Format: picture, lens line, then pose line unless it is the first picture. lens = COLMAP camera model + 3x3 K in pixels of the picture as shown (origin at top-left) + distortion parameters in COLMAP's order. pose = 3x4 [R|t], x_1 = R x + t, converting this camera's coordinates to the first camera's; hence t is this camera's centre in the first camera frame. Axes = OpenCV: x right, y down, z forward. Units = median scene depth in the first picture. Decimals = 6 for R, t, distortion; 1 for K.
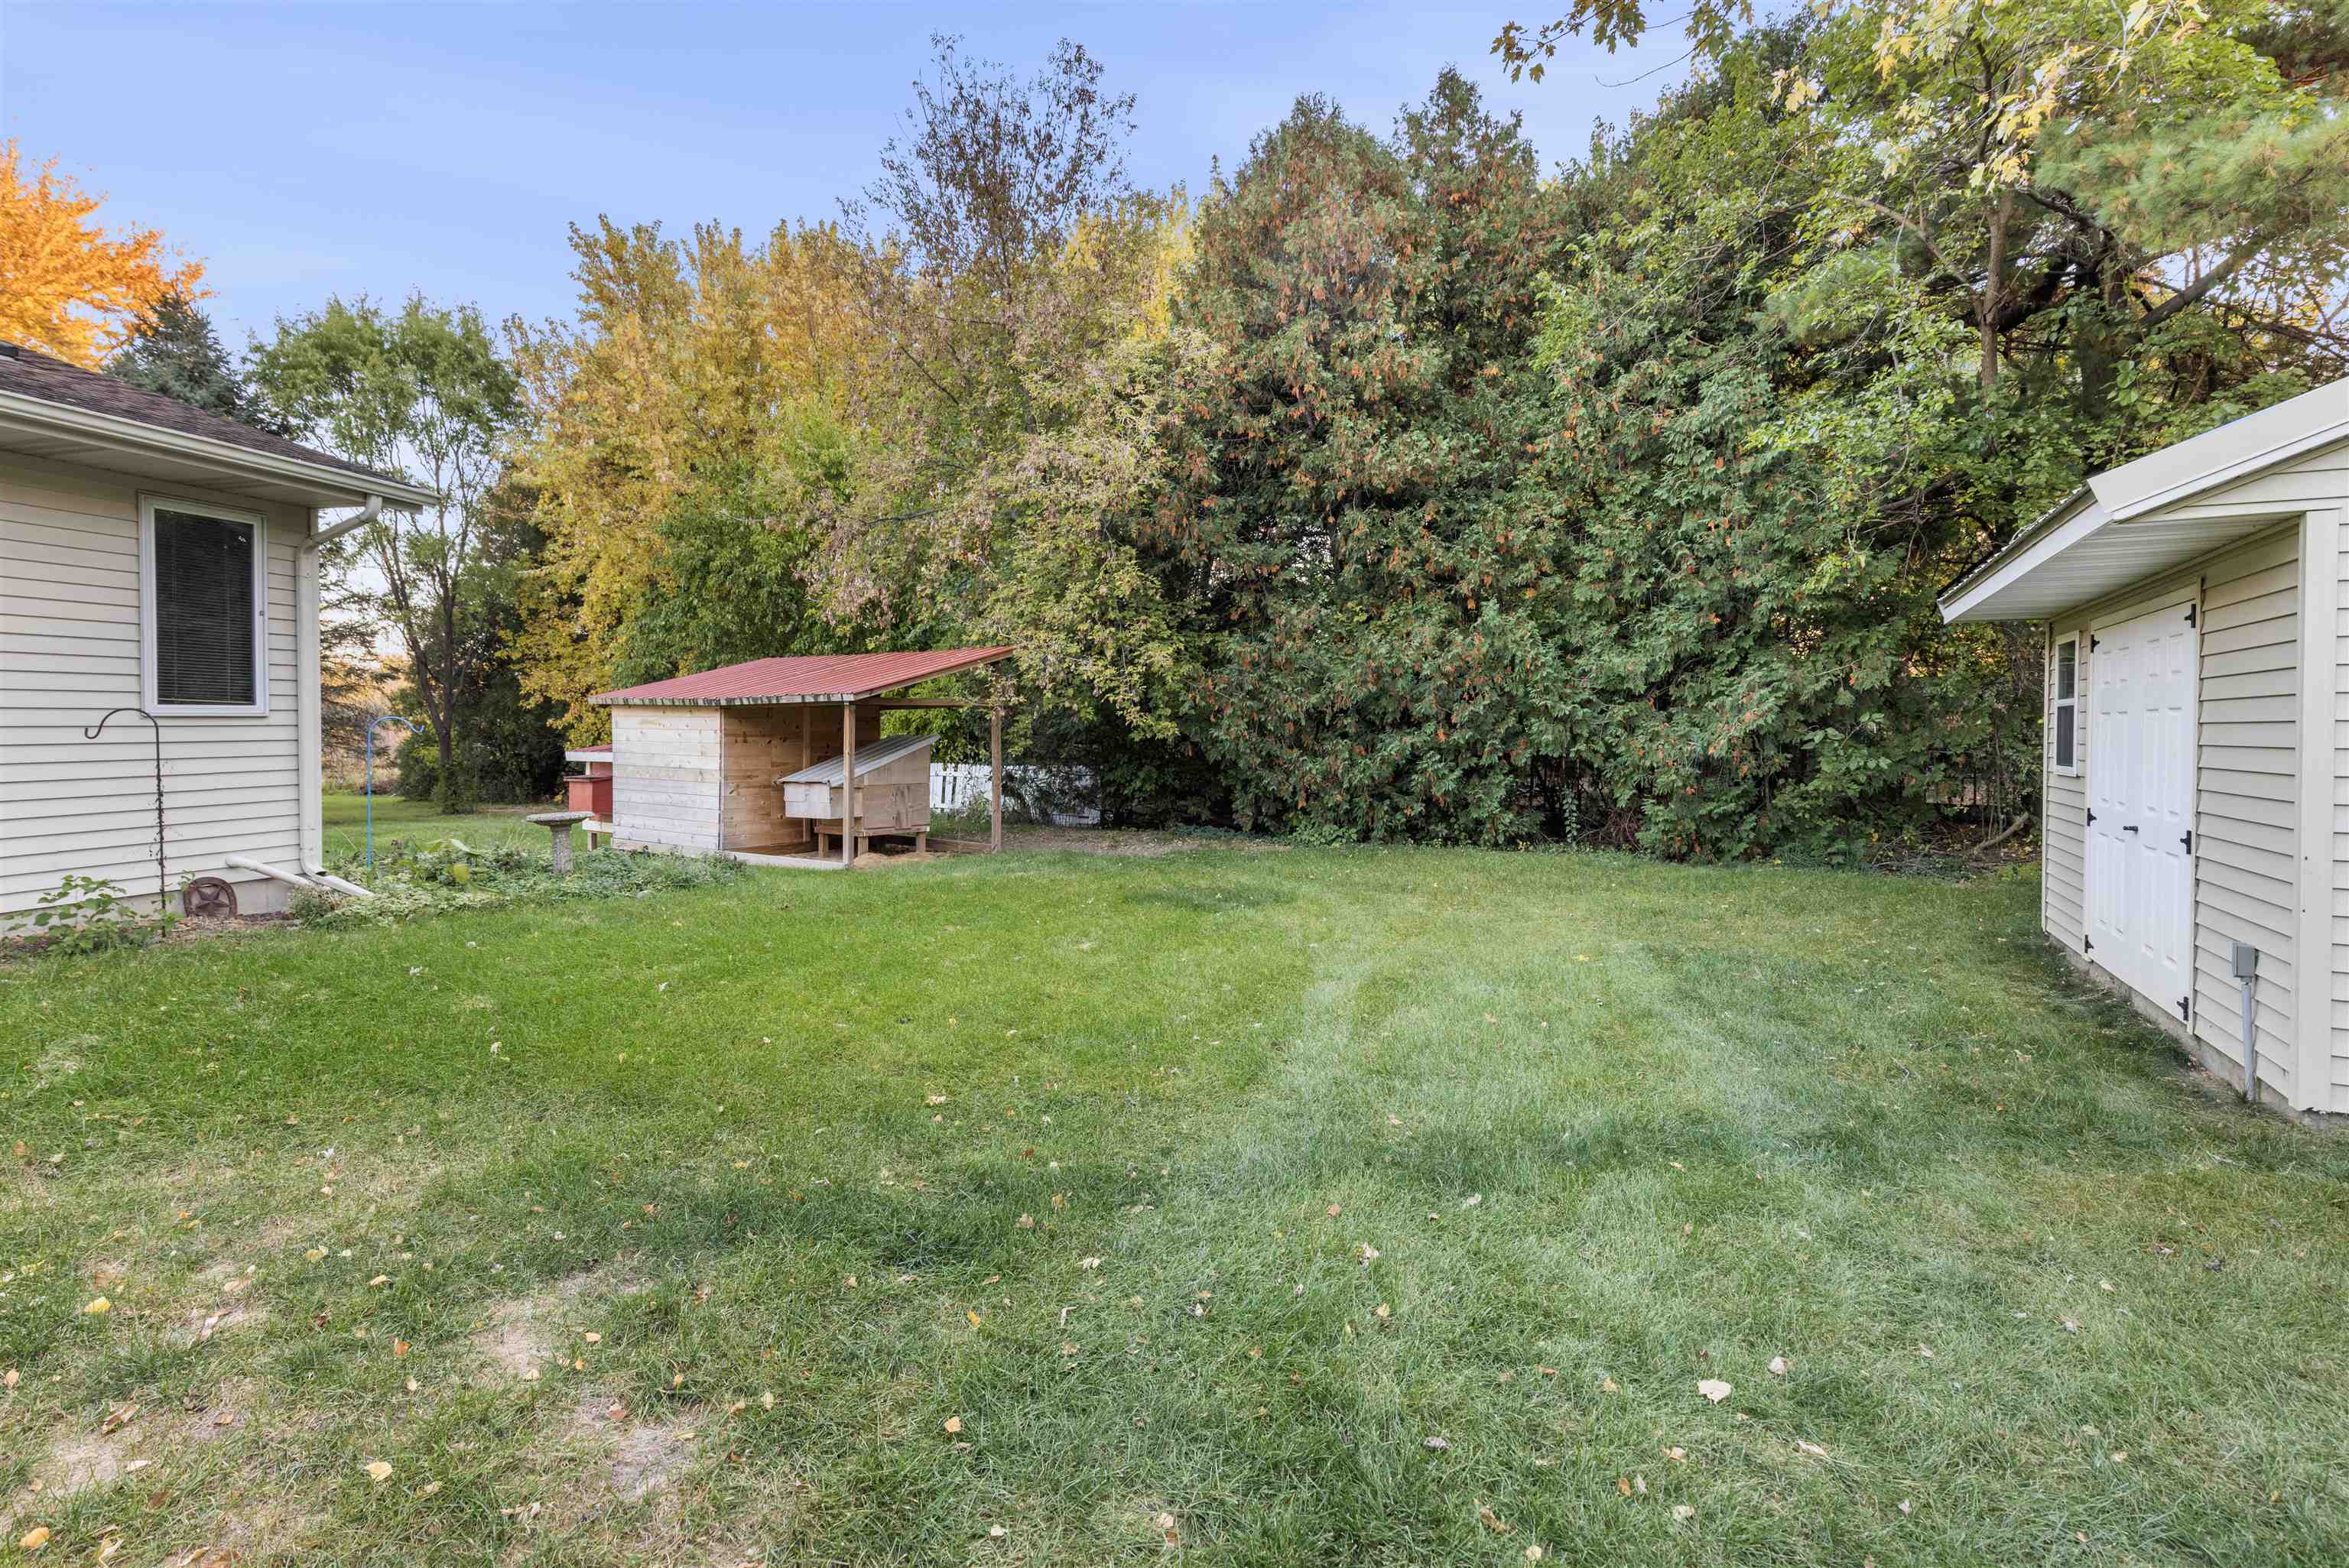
lens RADIAL K [[1084.1, 0, 1174.9], [0, 1084.1, 739.8], [0, 0, 1]] dist [0.001074, 0.000807]
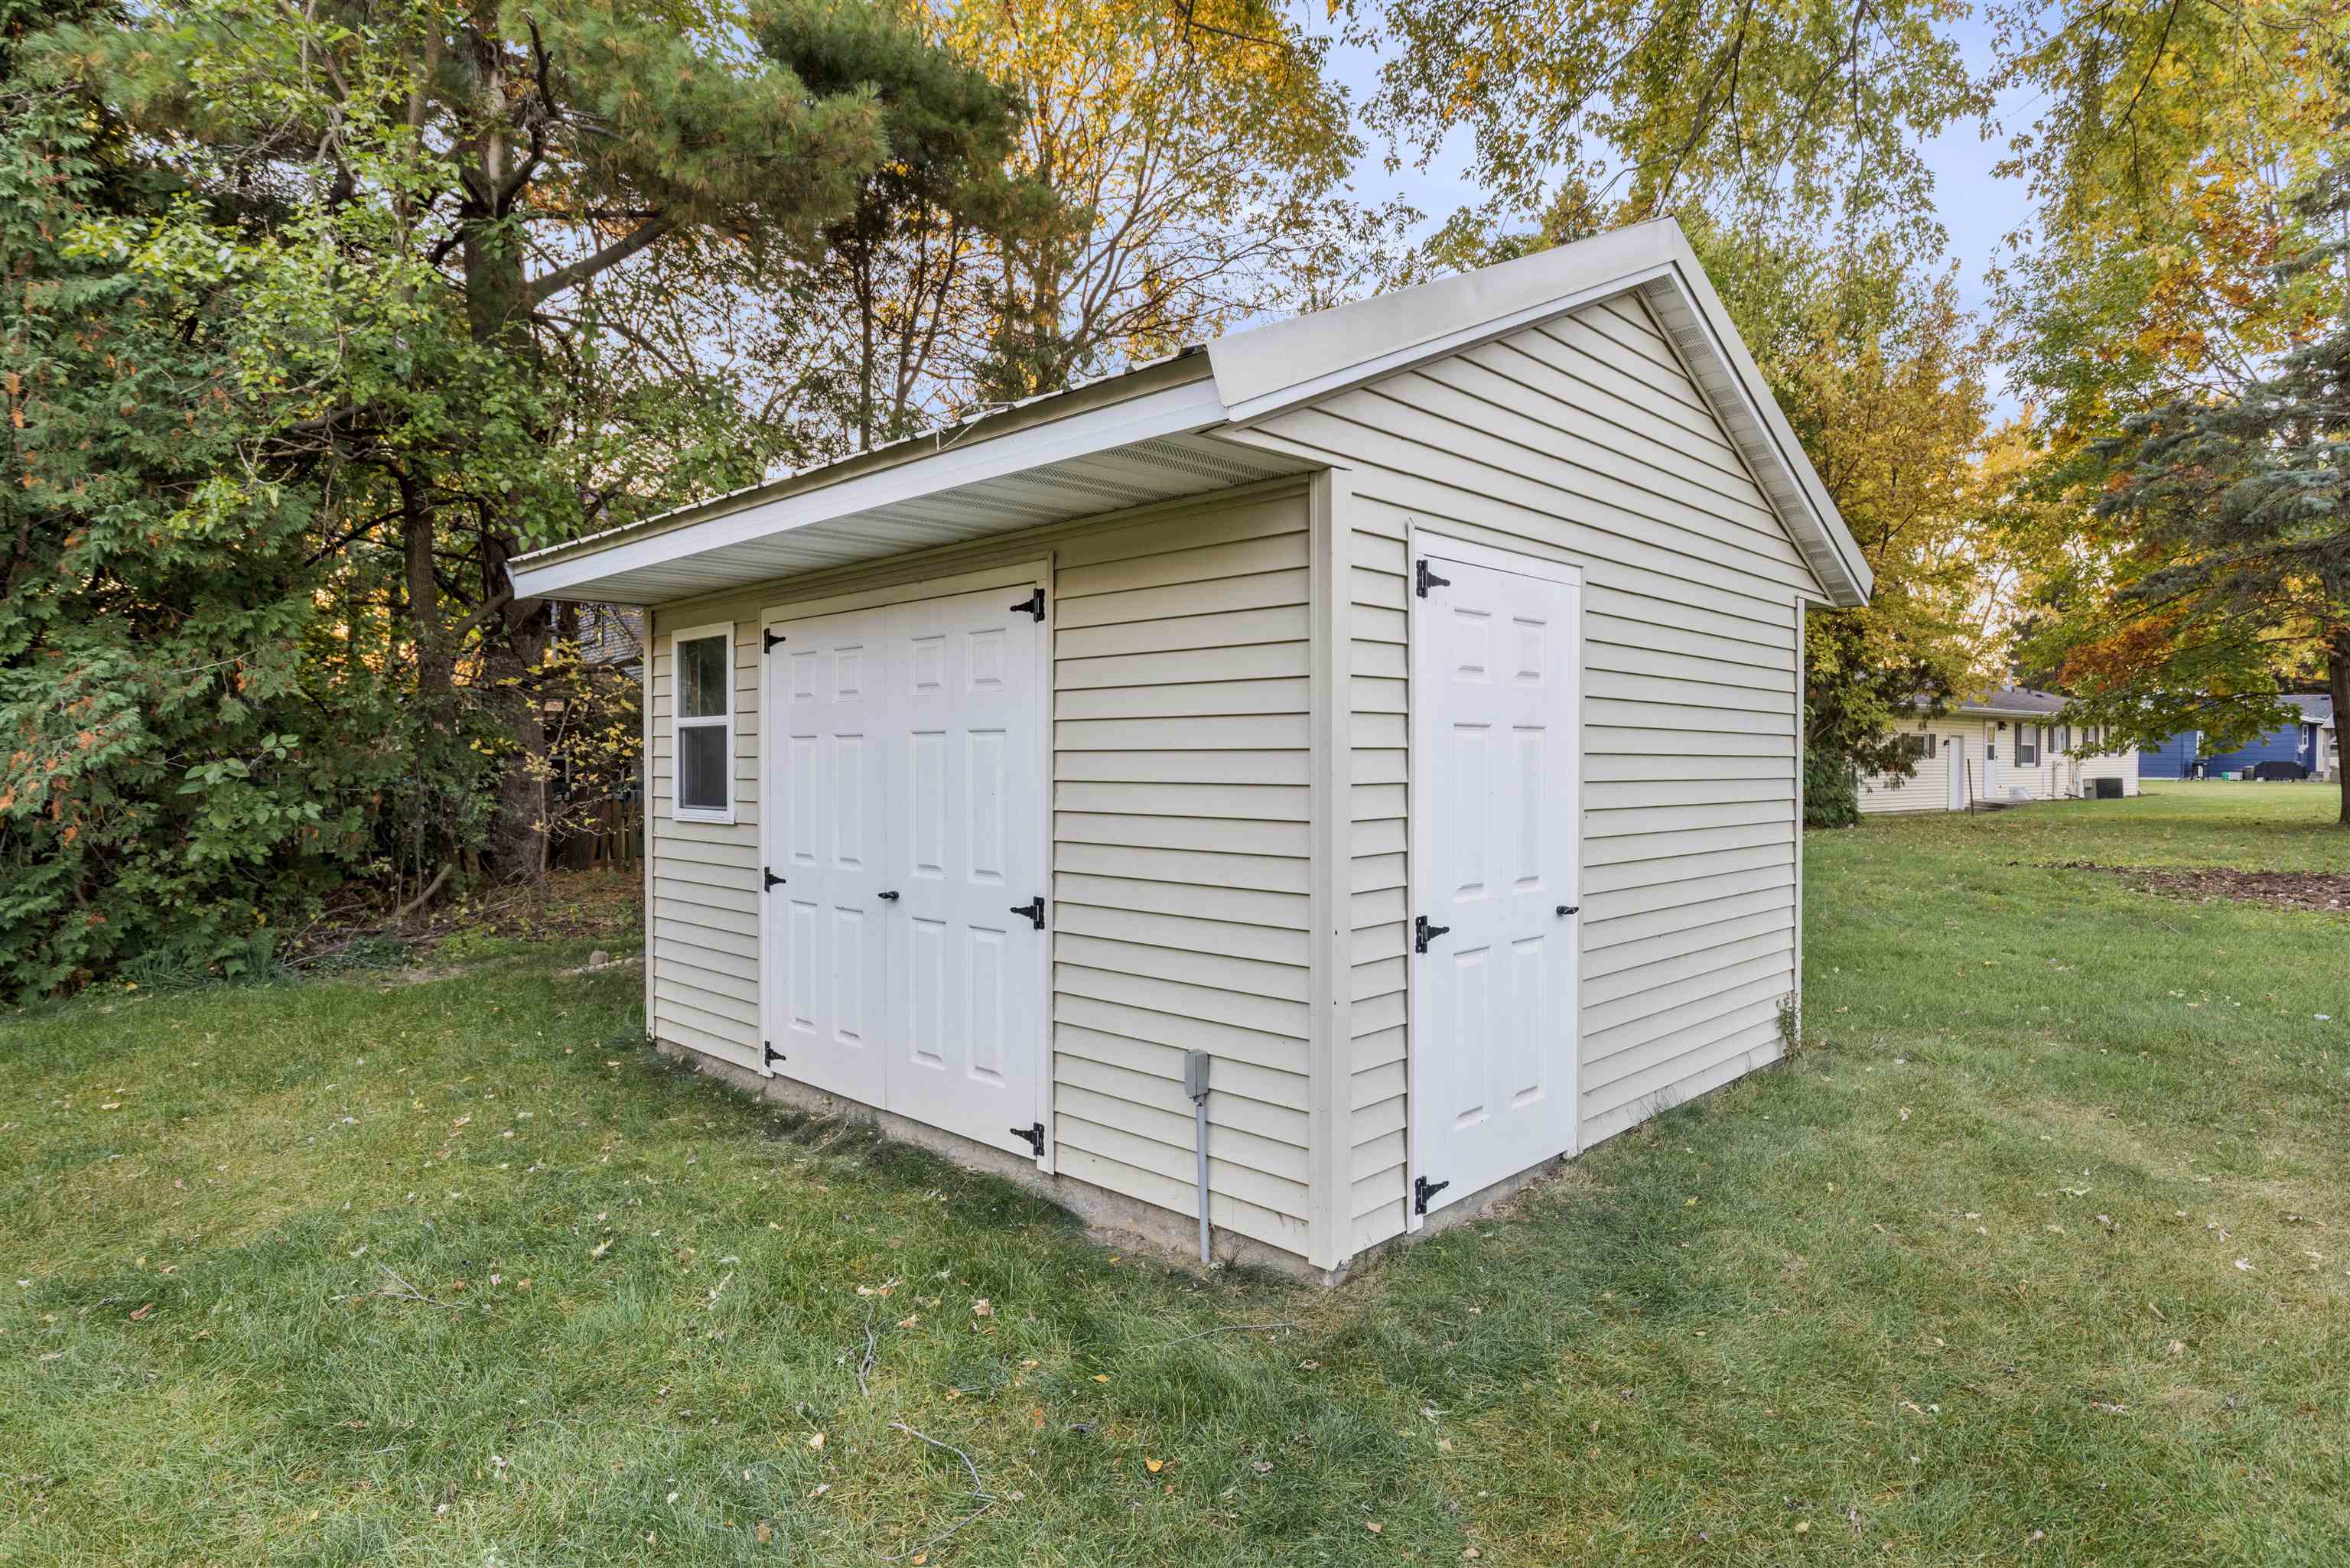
lens RADIAL K [[1275.9, 0, 1171.6], [0, 1275.9, 768.5], [0, 0, 1]] dist [-0.001805, -0.001446]
pose [[0.277279, -0.021178, 0.960556, 0.054232], [0.019768, 0.999671, 0.016334, -0.006385], [-0.960586, 0.014459, 0.277607, 0.276047]]
